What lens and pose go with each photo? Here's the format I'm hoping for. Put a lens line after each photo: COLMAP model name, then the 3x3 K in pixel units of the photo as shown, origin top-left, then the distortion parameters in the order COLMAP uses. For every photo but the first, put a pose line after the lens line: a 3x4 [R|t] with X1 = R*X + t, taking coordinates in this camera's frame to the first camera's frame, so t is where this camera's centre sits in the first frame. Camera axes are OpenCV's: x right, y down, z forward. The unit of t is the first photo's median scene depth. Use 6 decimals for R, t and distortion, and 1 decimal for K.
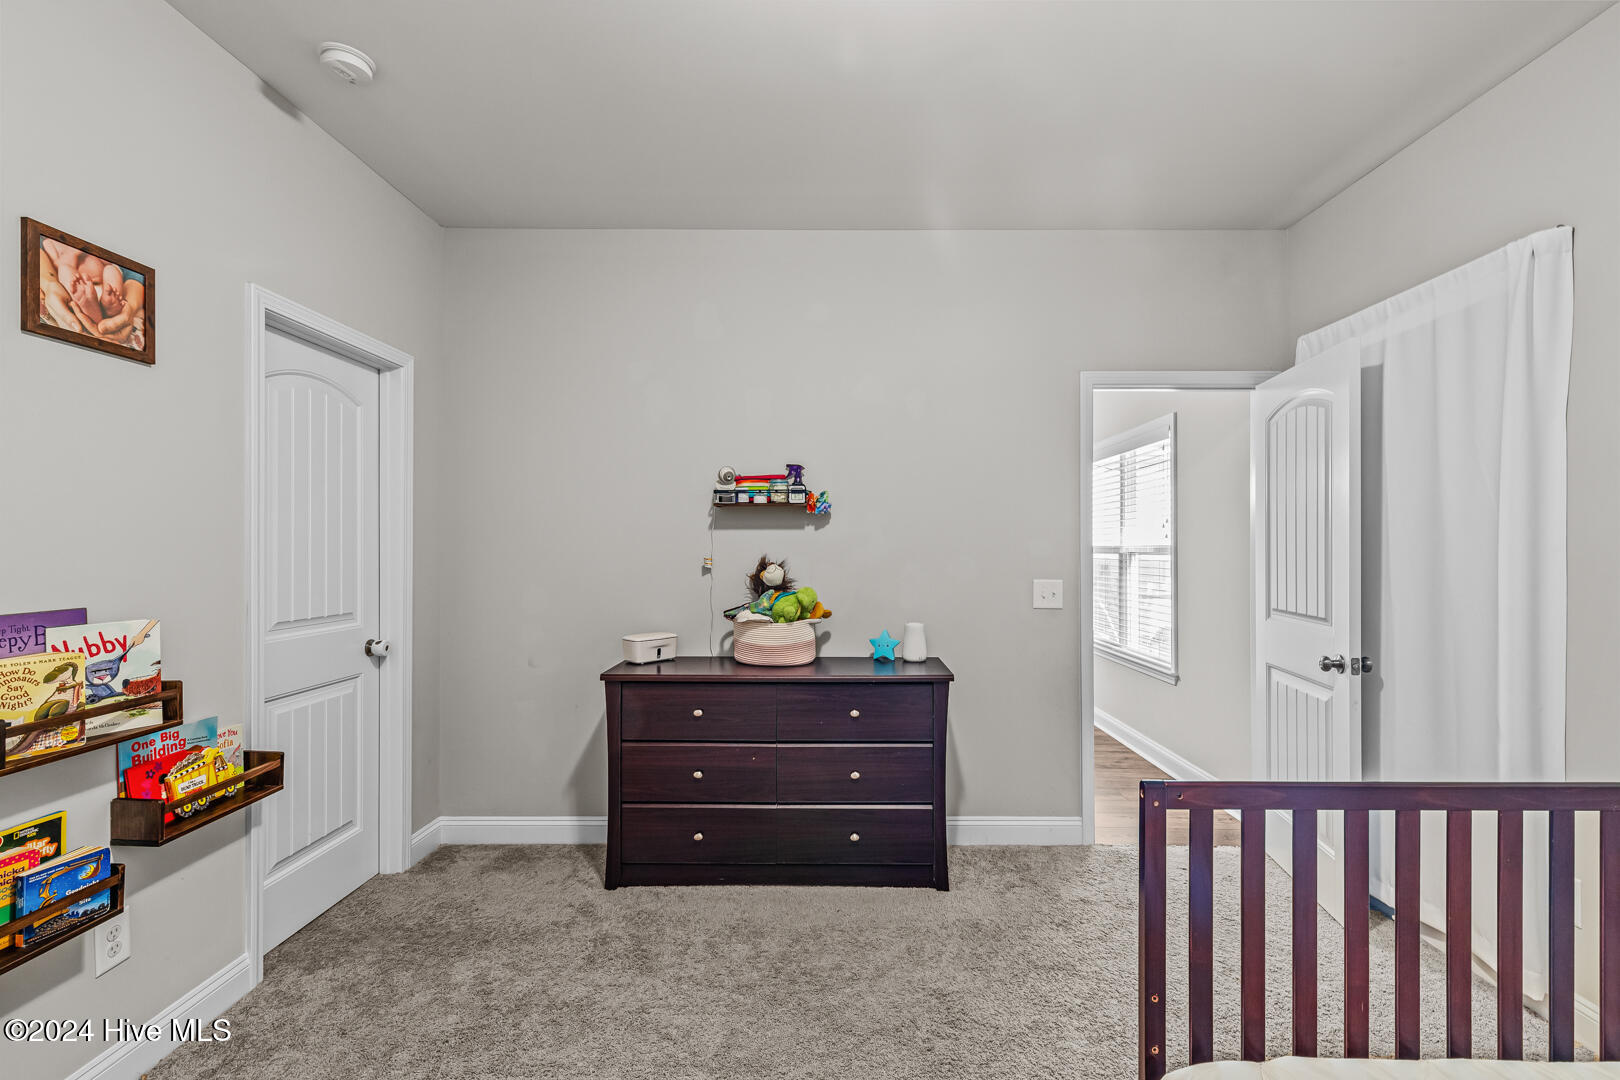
lens RADIAL K [[724.4, 0, 828.6], [0, 724.4, 549.3], [0, 0, 1]] dist [0.002519, -0.000322]
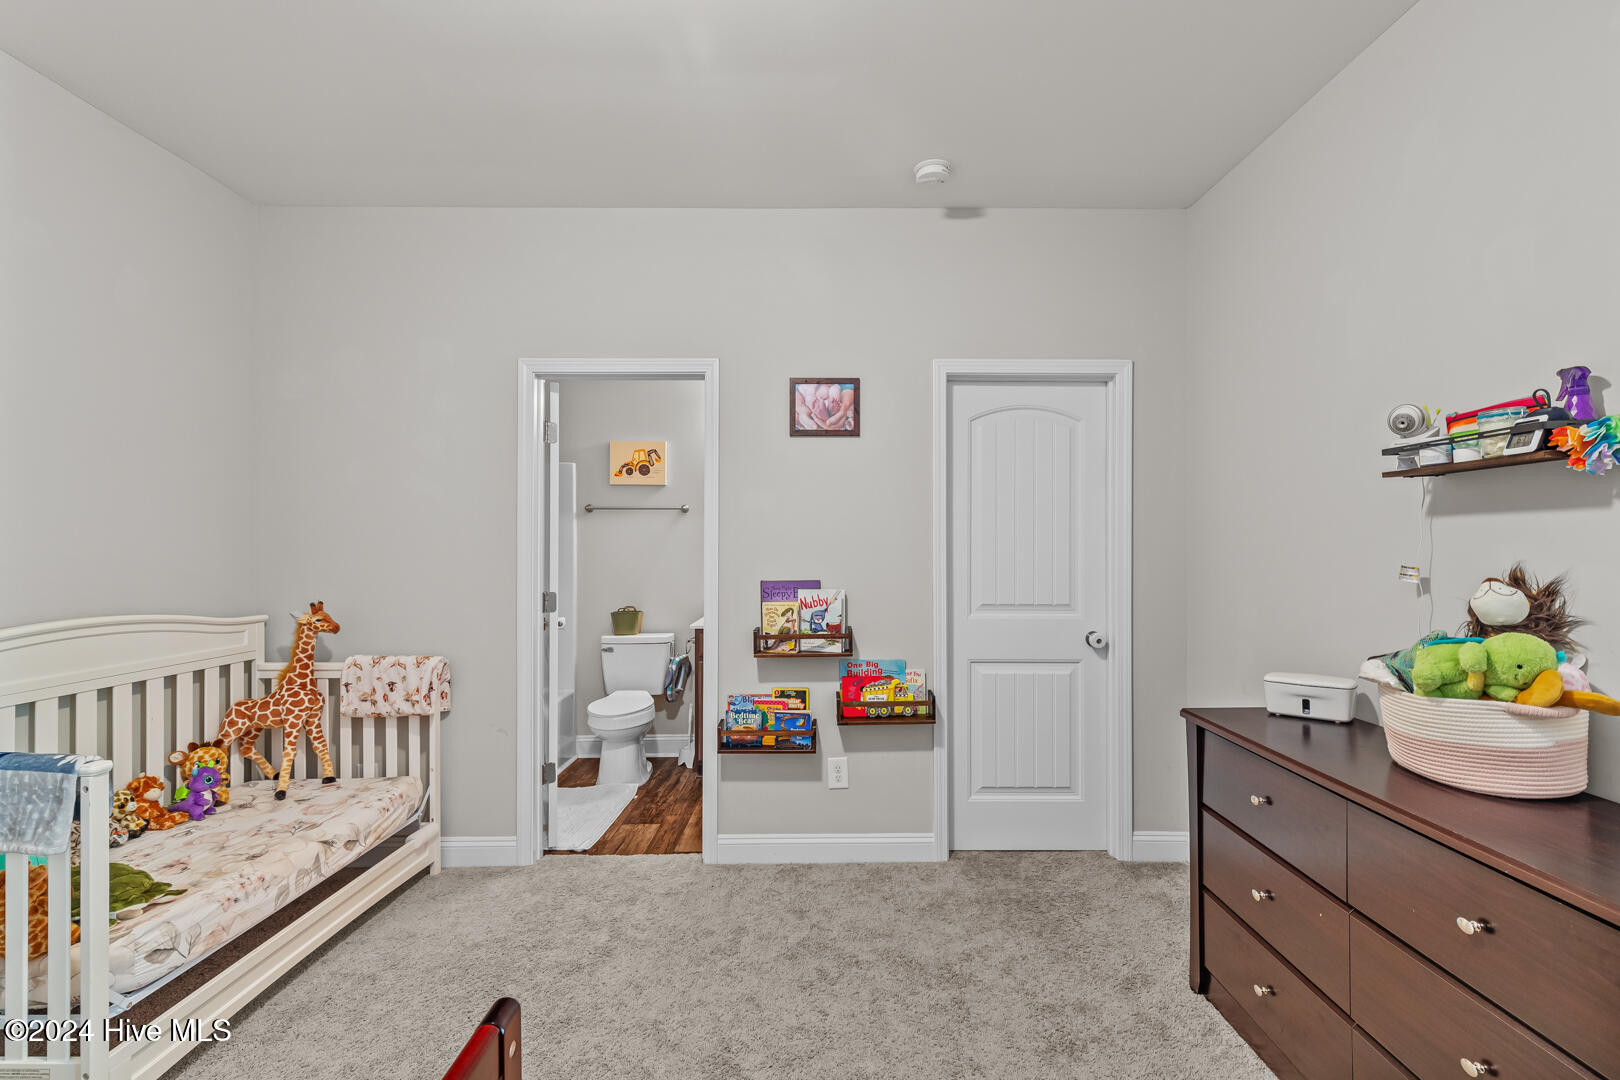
lens RADIAL K [[724.4, 0, 828.6], [0, 724.4, 549.3], [0, 0, 1]] dist [0.002519, -0.000322]
pose [[0.004881, 0.002511, -0.999985, 0.742538], [-0.004277, 0.999988, 0.002490, -0.001150], [0.999979, 0.004264, 0.004892, 0.959886]]
